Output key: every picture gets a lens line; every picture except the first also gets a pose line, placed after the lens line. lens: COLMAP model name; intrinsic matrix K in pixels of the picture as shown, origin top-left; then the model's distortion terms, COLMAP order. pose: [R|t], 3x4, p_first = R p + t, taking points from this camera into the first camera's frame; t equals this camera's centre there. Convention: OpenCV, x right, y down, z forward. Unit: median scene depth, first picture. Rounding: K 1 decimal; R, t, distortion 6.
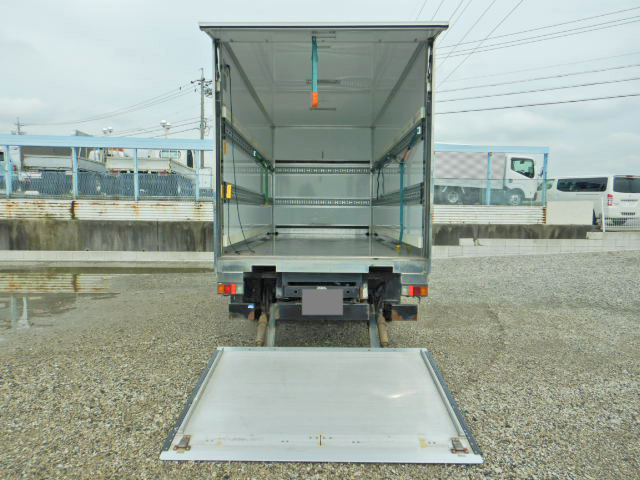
lens RADIAL K [[457.5, 0, 320.0], [0, 457.5, 240.0], [0, 0, 1]] dist [0.002057, 0.002210]
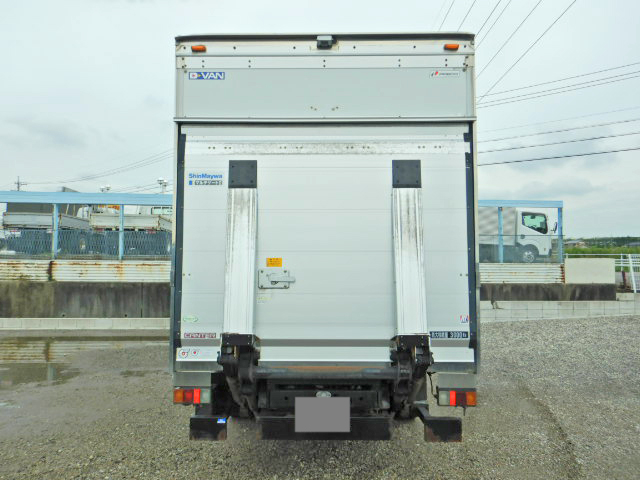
lens RADIAL K [[457.5, 0, 320.0], [0, 457.5, 240.0], [0, 0, 1]] dist [0.002057, 0.002210]
pose [[0.999985, -0.005276, 0.001617, -0.000379], [0.005434, 0.992541, -0.121790, -0.011991], [-0.000962, 0.121797, 0.992555, 0.079448]]
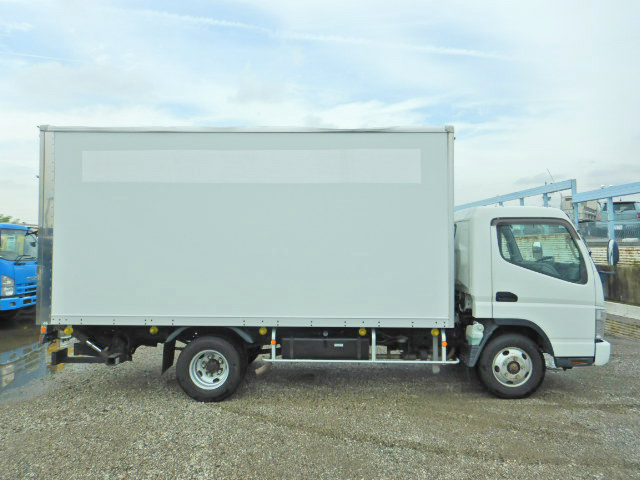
lens RADIAL K [[467.0, 0, 320.0], [0, 467.0, 240.0], [0, 0, 1]] dist [0.003872, 0.001432]
pose [[0.008903, -0.020556, -0.999749, 0.400123], [-0.068613, 0.997420, -0.021119, -0.033149], [0.997604, 0.068784, 0.007470, 0.301097]]
